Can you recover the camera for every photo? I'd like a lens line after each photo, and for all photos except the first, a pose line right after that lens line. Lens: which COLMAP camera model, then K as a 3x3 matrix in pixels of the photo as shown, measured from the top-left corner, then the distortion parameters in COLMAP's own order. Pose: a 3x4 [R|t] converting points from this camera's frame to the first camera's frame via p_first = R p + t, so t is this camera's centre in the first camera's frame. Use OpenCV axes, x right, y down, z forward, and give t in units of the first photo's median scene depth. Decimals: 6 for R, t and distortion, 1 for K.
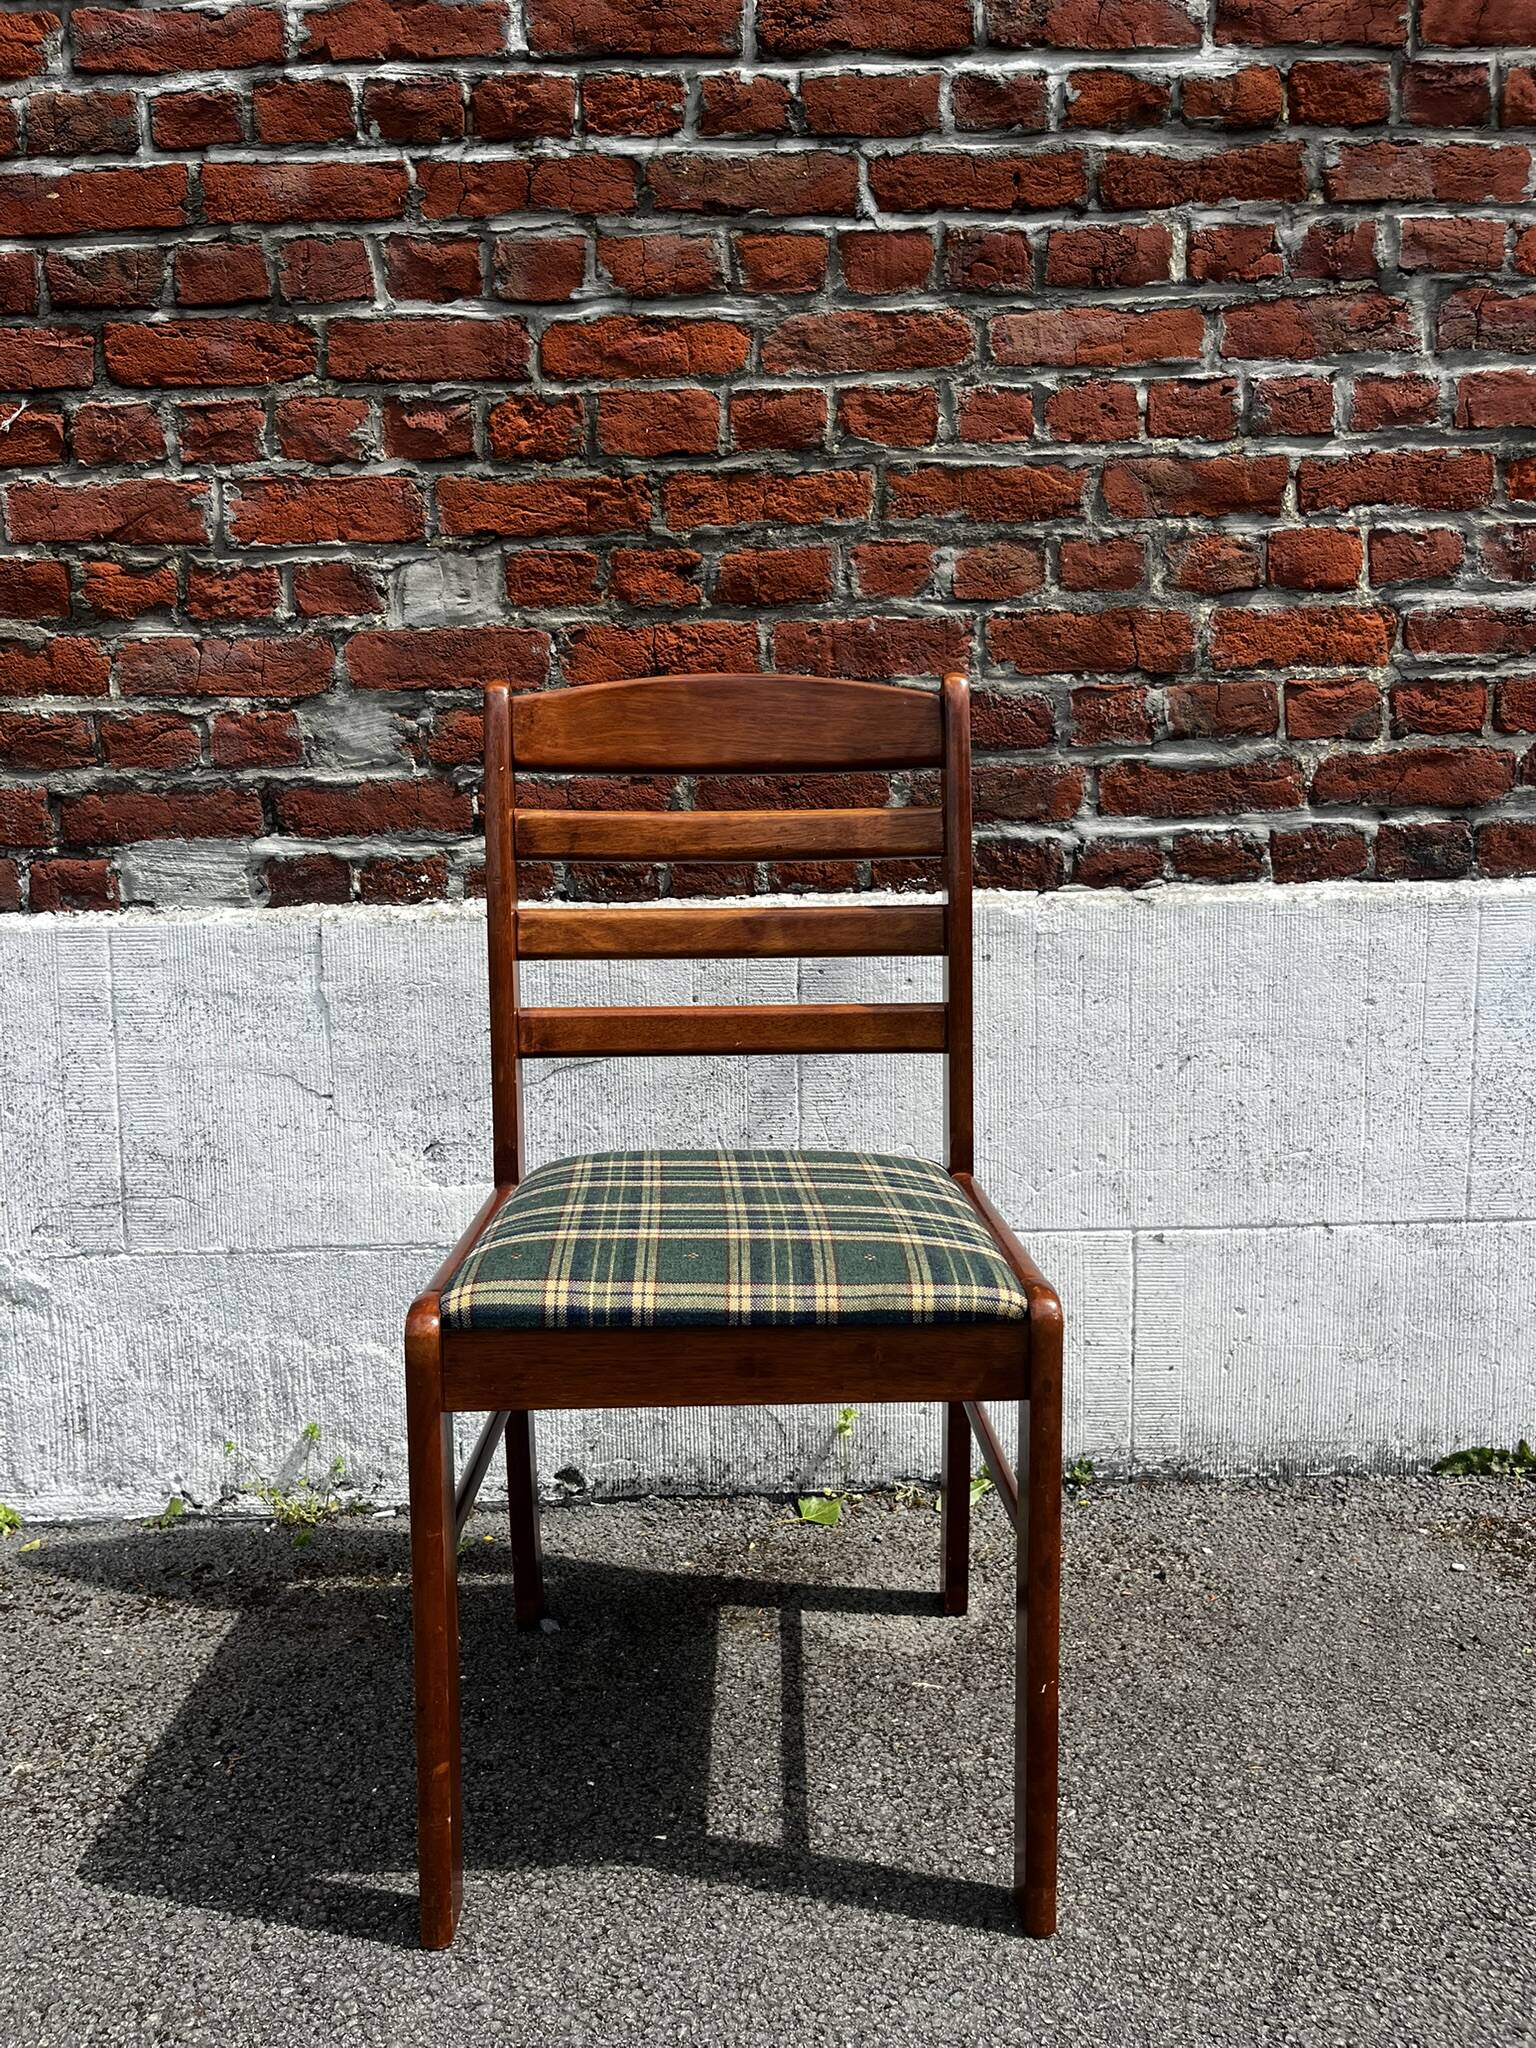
lens RADIAL K [[1543.3, 0, 775.0], [0, 1543.3, 1031.6], [0, 0, 1]] dist [0.048203, -0.070459]
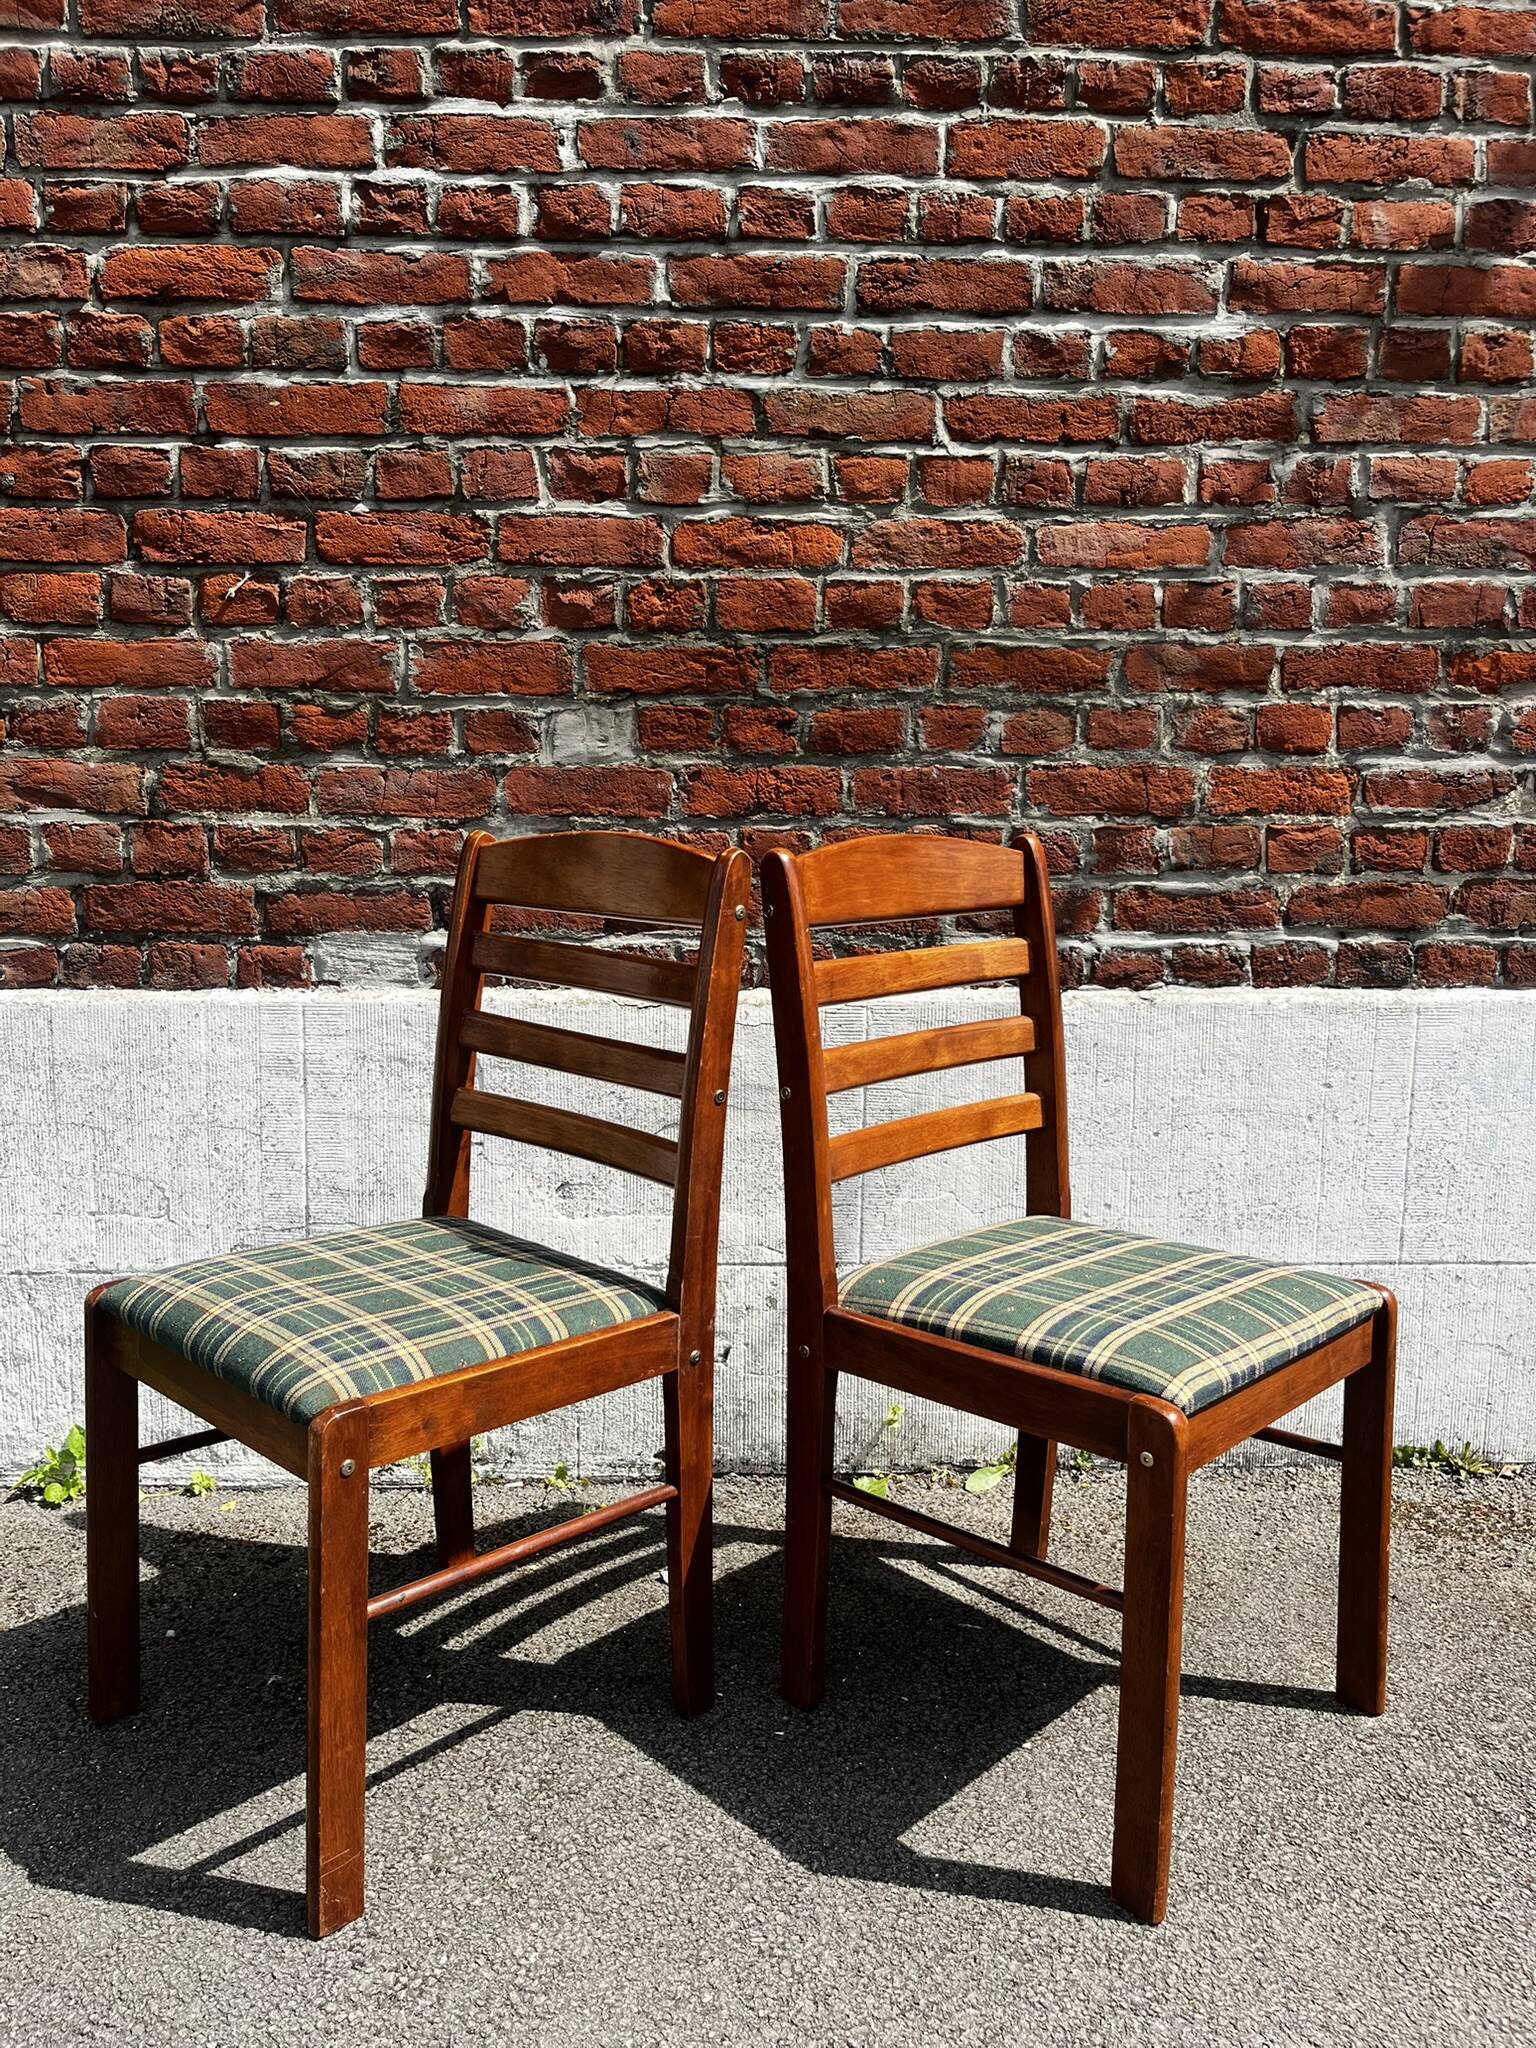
lens RADIAL K [[1543.3, 0, 770.3], [0, 1543.3, 1031.7], [0, 0, 1]] dist [0.048203, -0.070459]
pose [[0.999443, 0.023118, 0.024061, -0.093195], [-0.023581, 0.999539, 0.019120, -0.077903], [-0.023608, -0.019676, 0.999528, -0.230084]]
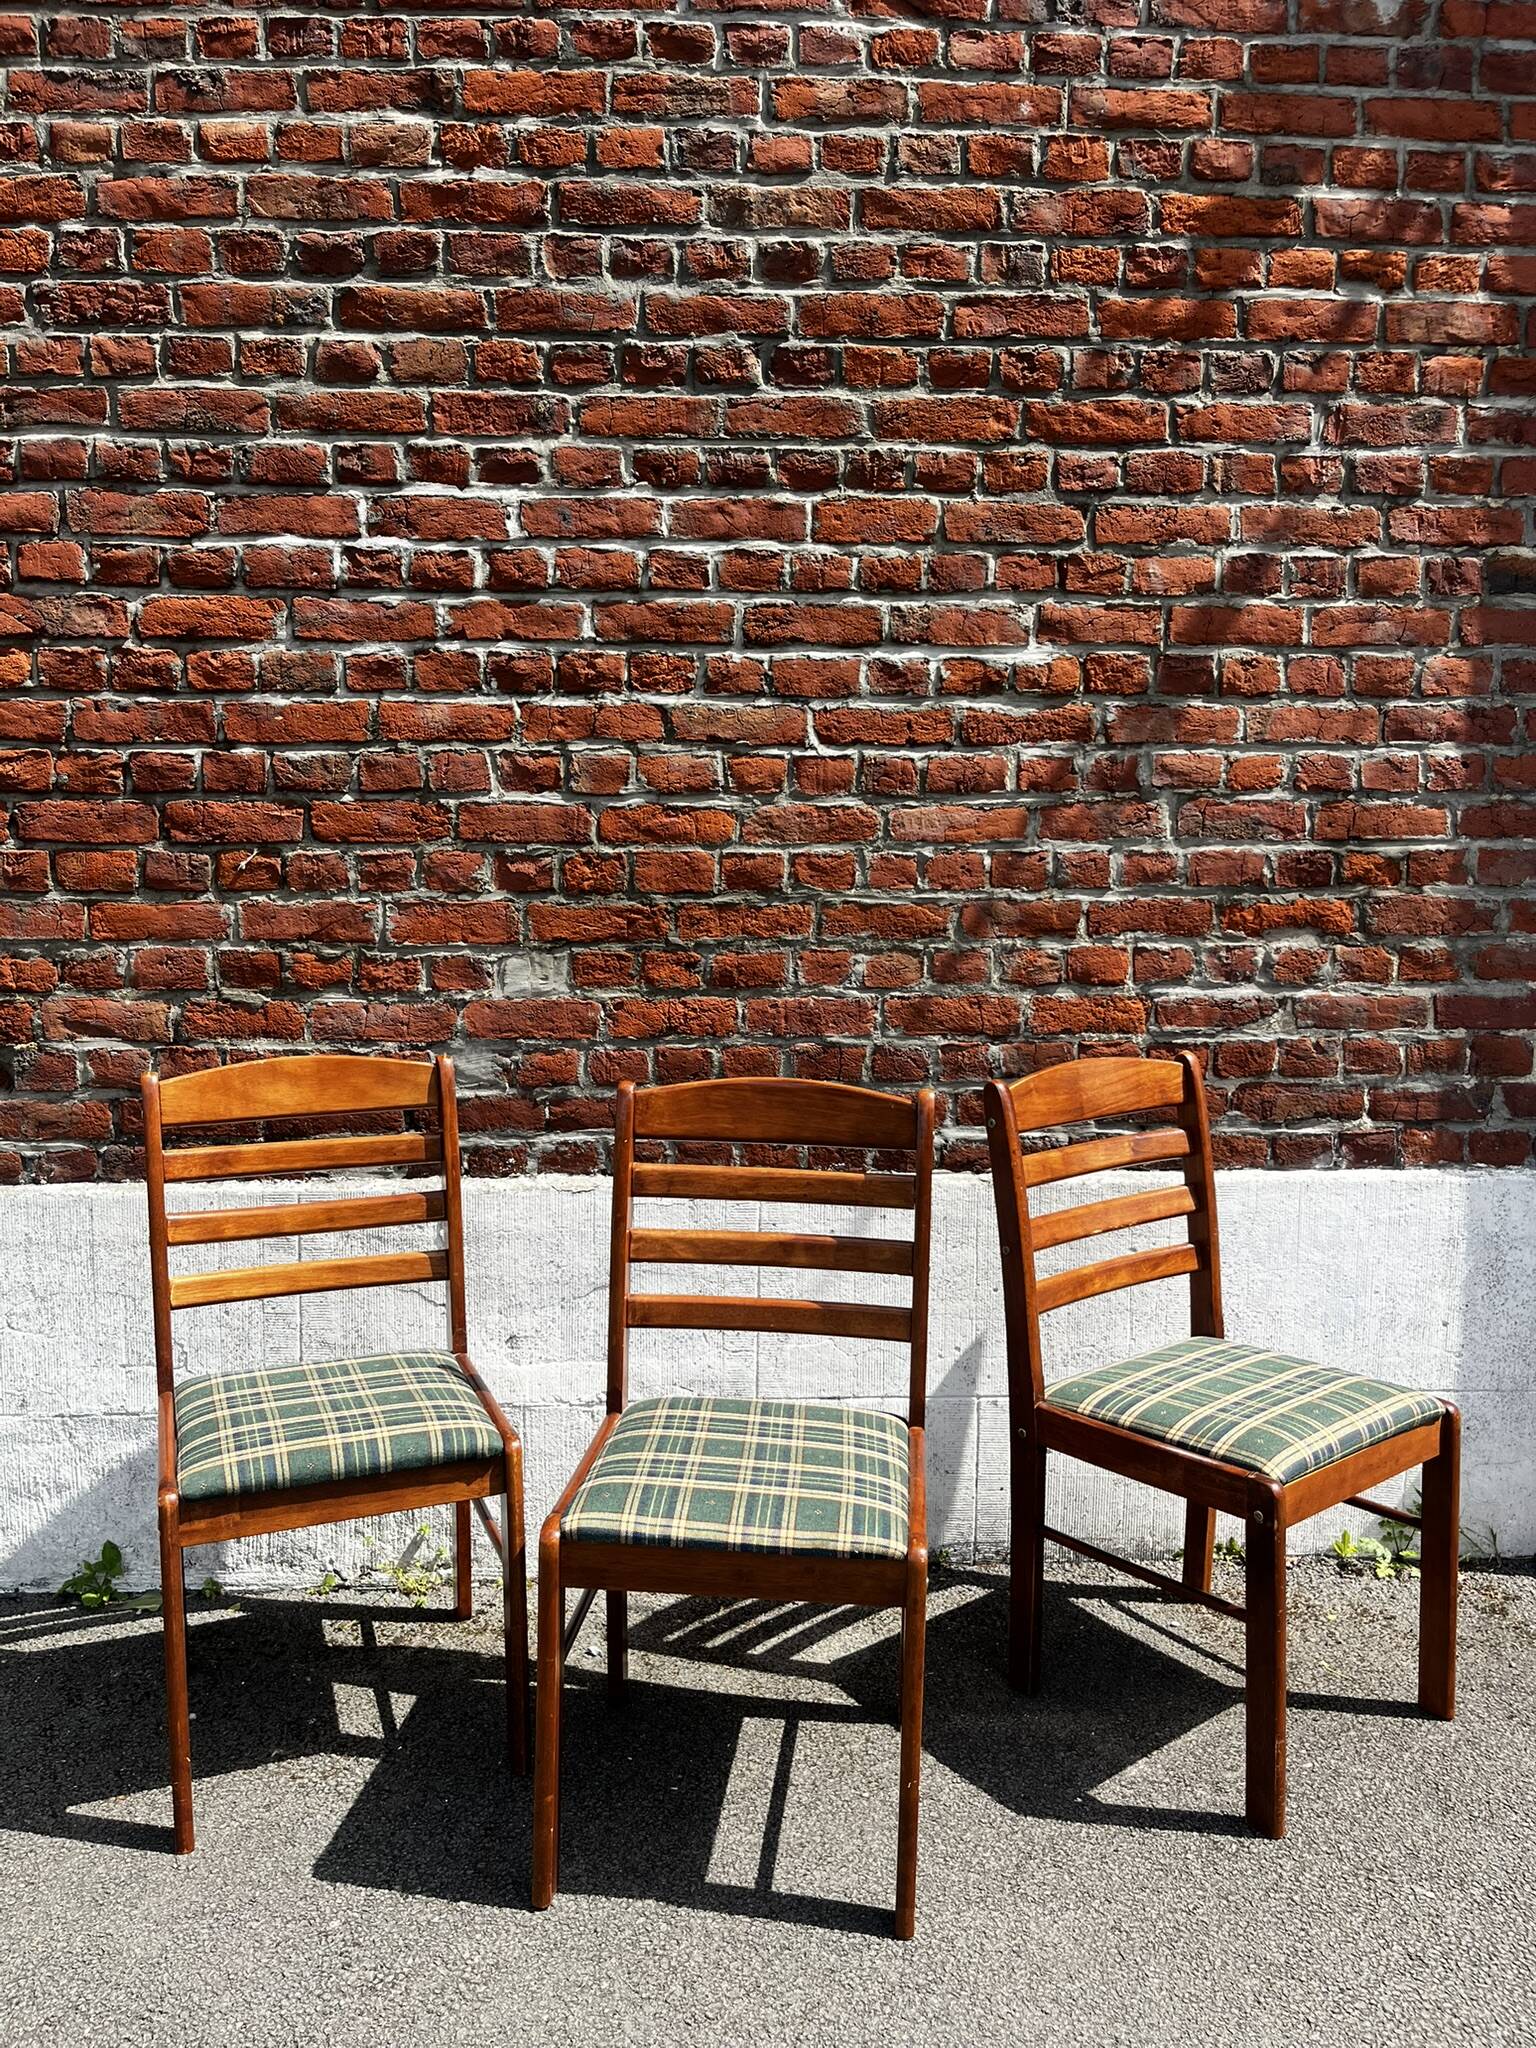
lens RADIAL K [[1543.3, 0, 779.0], [0, 1543.3, 1038.7], [0, 0, 1]] dist [0.048203, -0.070459]
pose [[0.998903, 0.018108, 0.043180, -0.034636], [-0.017681, 0.999791, -0.010245, -0.212334], [-0.043356, 0.009470, 0.999015, -0.525318]]
